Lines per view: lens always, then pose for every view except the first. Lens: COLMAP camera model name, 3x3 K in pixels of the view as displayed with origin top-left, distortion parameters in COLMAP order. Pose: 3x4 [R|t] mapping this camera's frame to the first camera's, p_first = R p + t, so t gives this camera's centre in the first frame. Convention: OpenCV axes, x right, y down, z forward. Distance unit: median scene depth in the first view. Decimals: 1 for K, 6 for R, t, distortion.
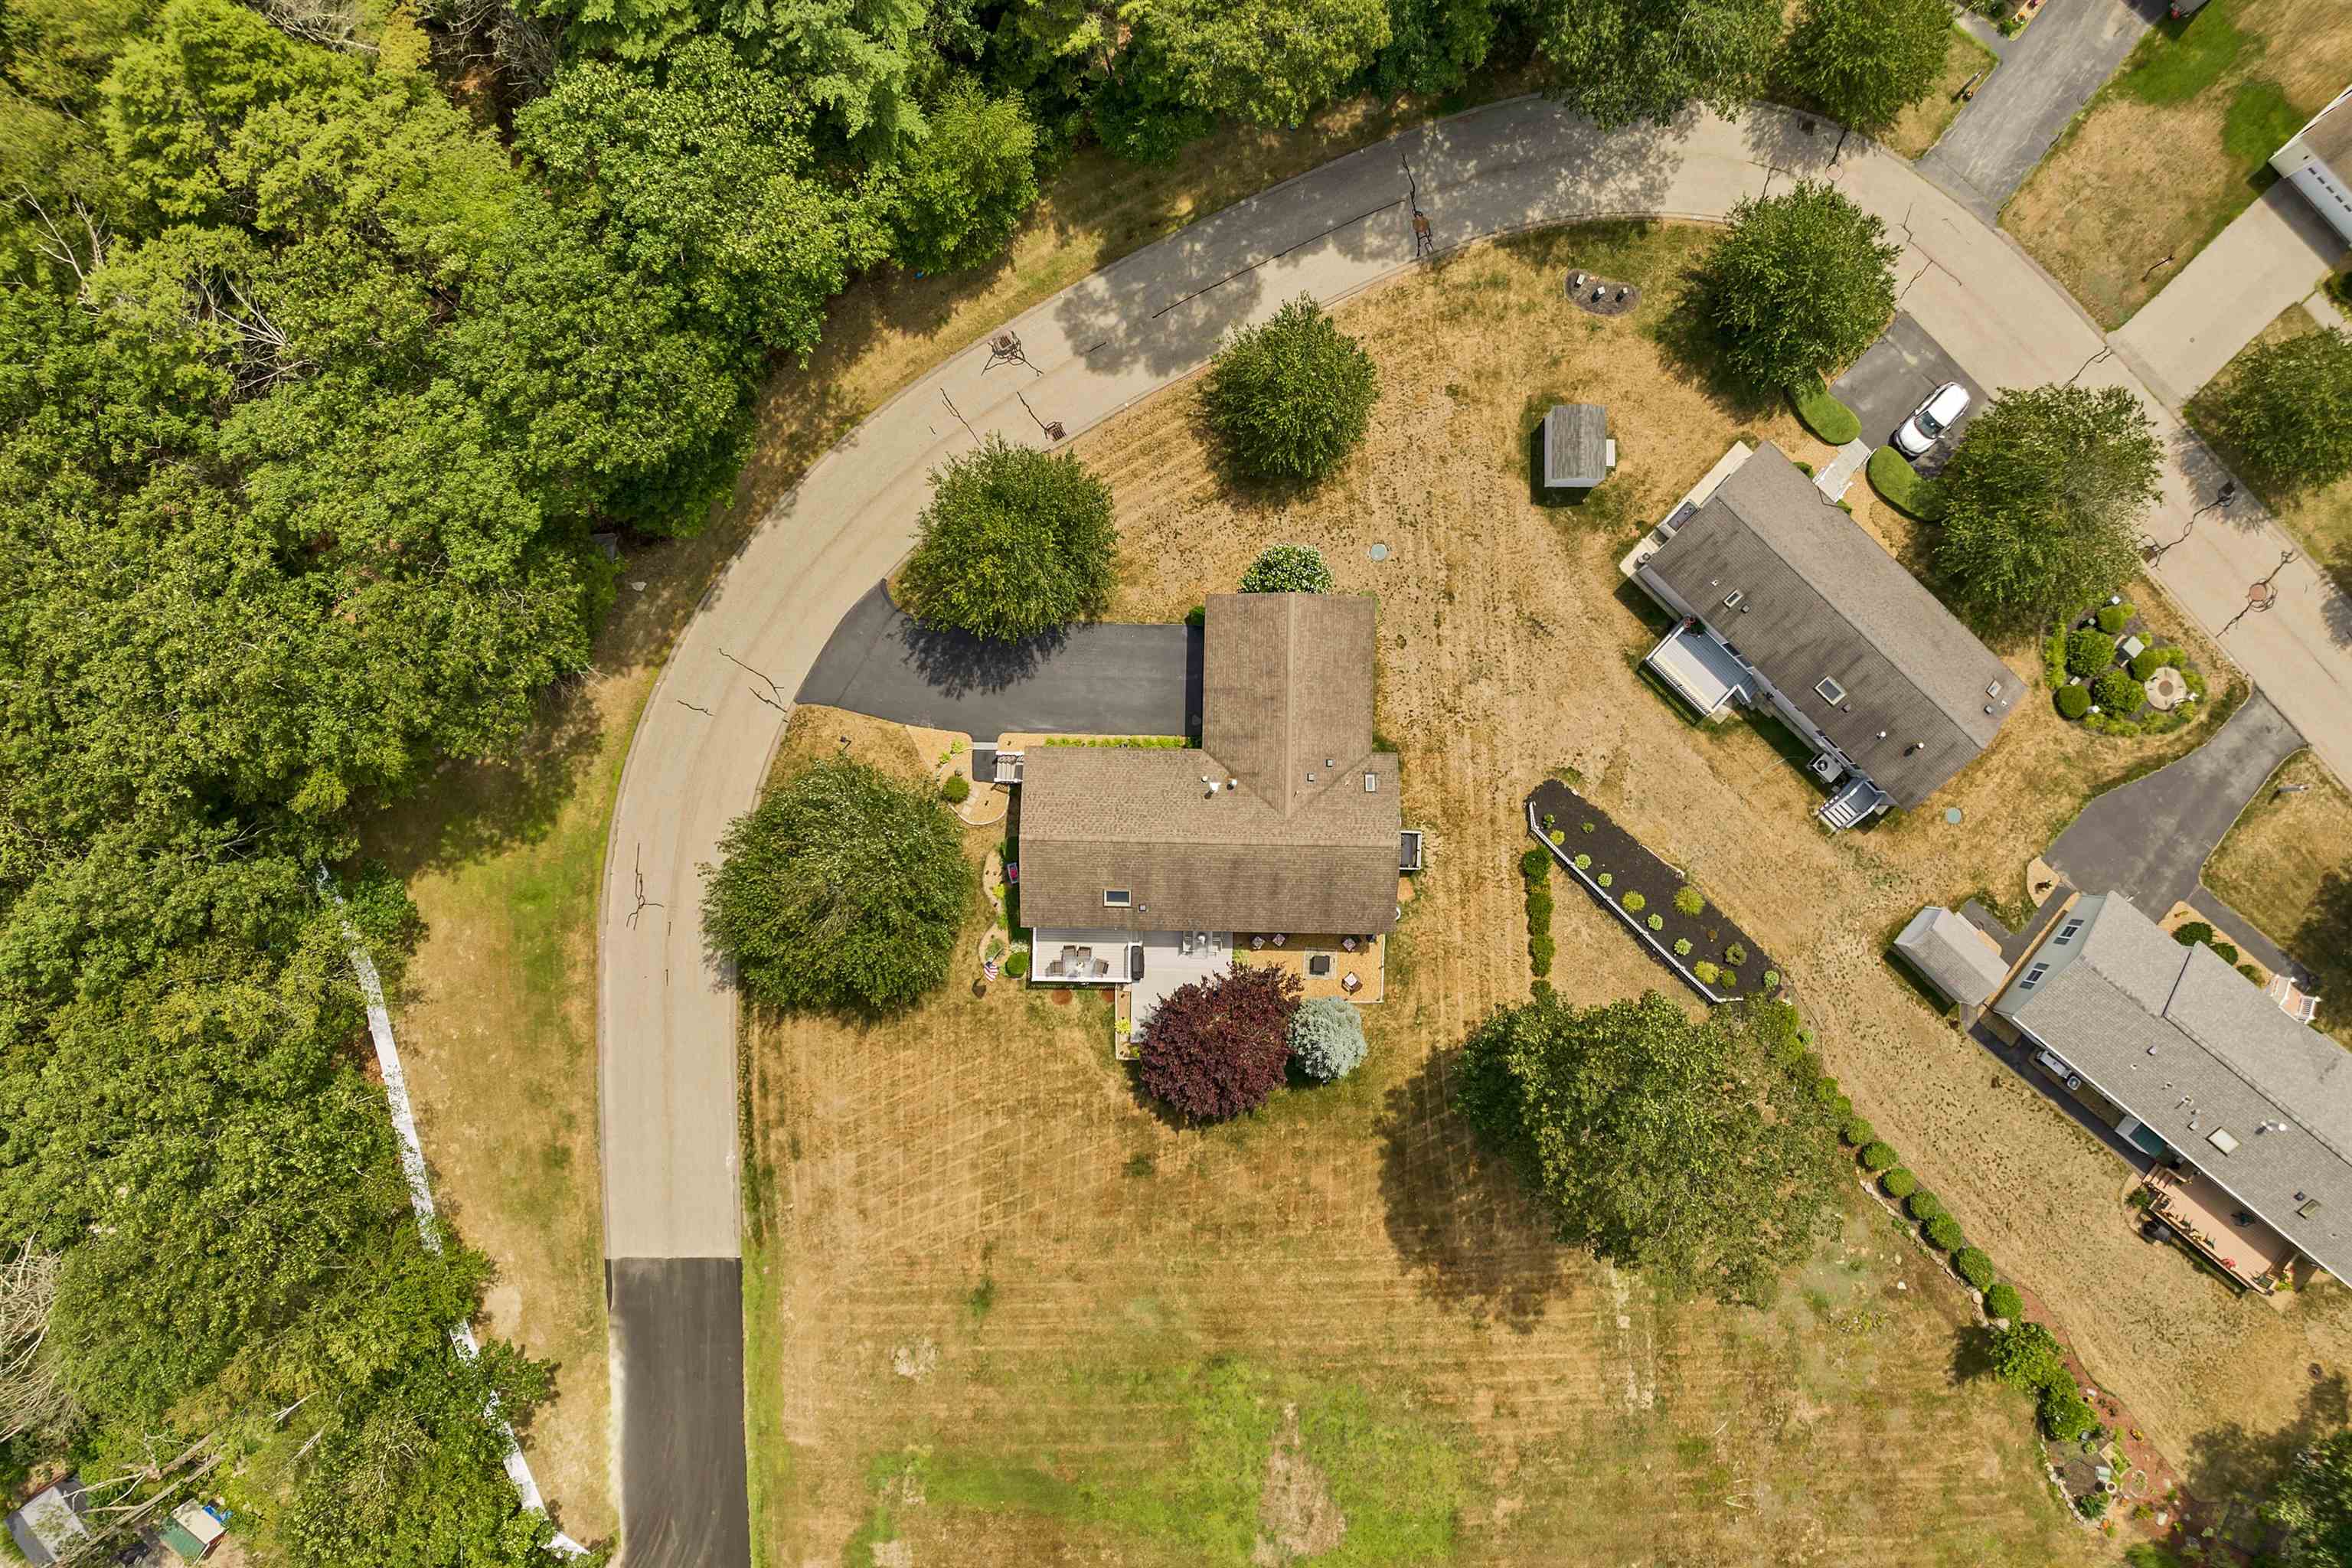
lens RADIAL K [[1672.3, 0, 1169.9], [0, 1672.3, 735.9], [0, 0, 1]] dist [-0.042799, -0.005856]
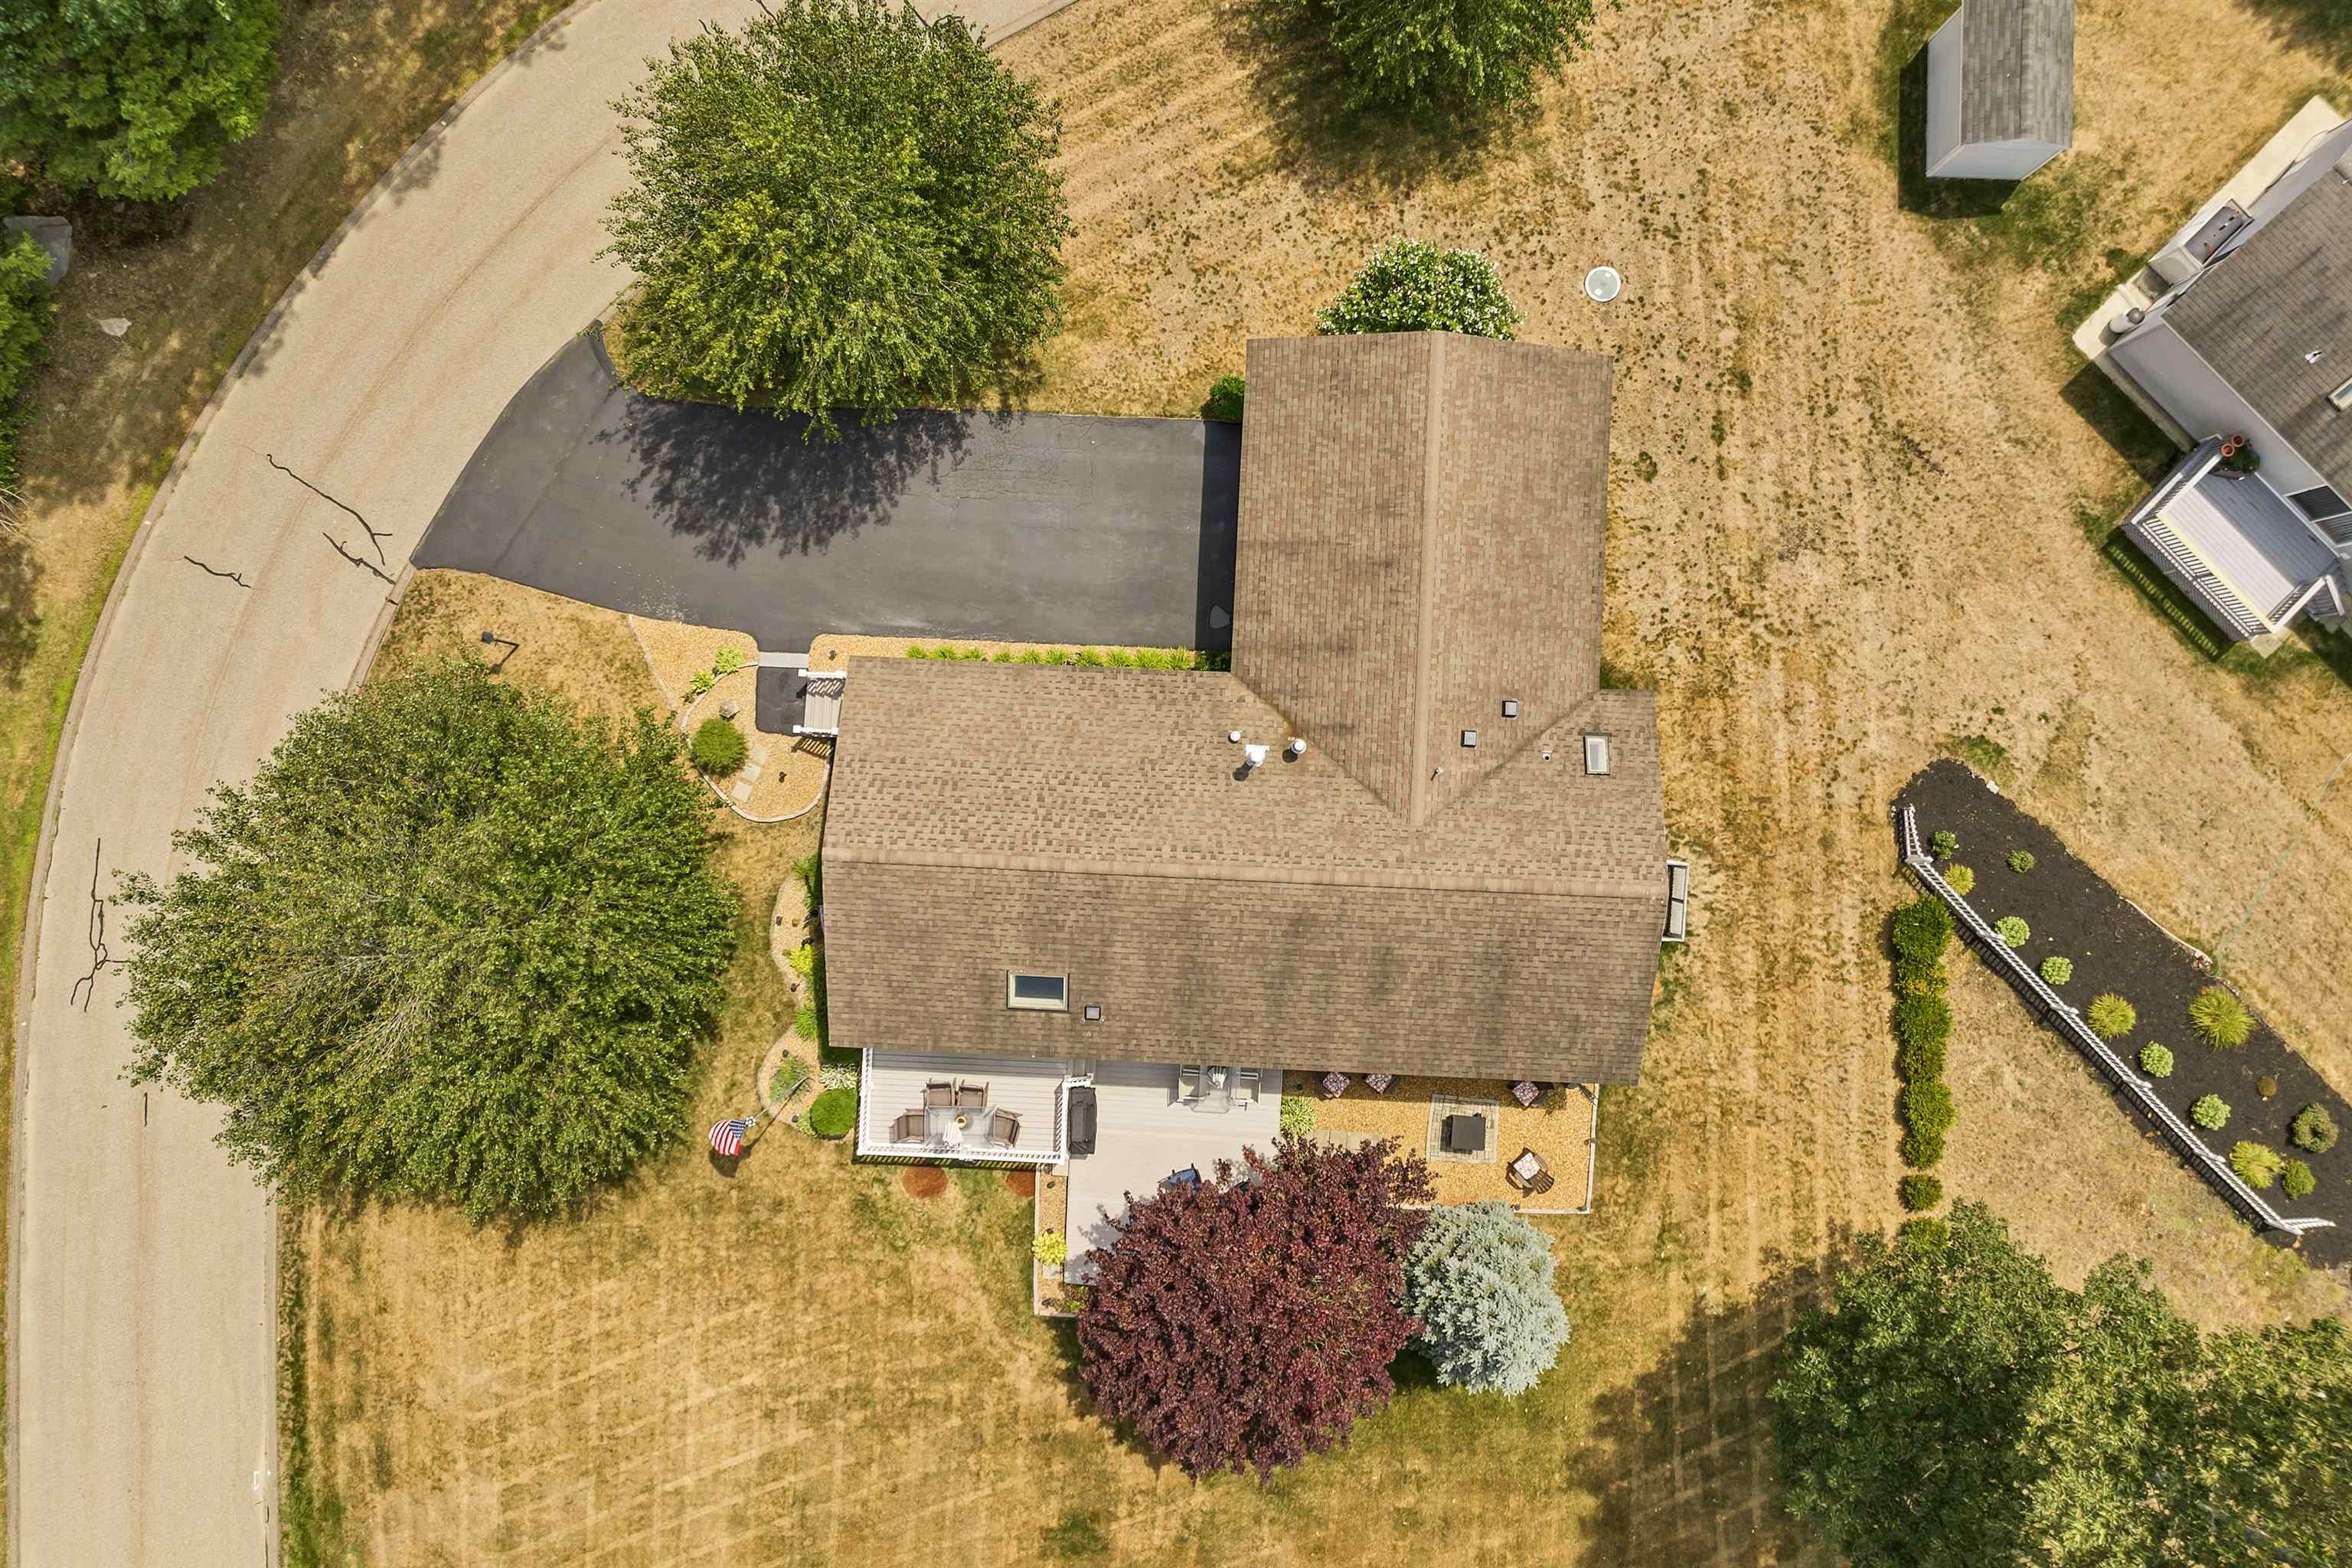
lens RADIAL K [[1672.3, 0, 1169.9], [0, 1672.3, 735.9], [0, 0, 1]] dist [-0.042799, -0.005856]
pose [[0.999618, 0.026751, -0.006948, 0.005831], [-0.026707, 0.999623, 0.006321, 0.022235], [0.007114, -0.006133, 0.999956, 0.518685]]
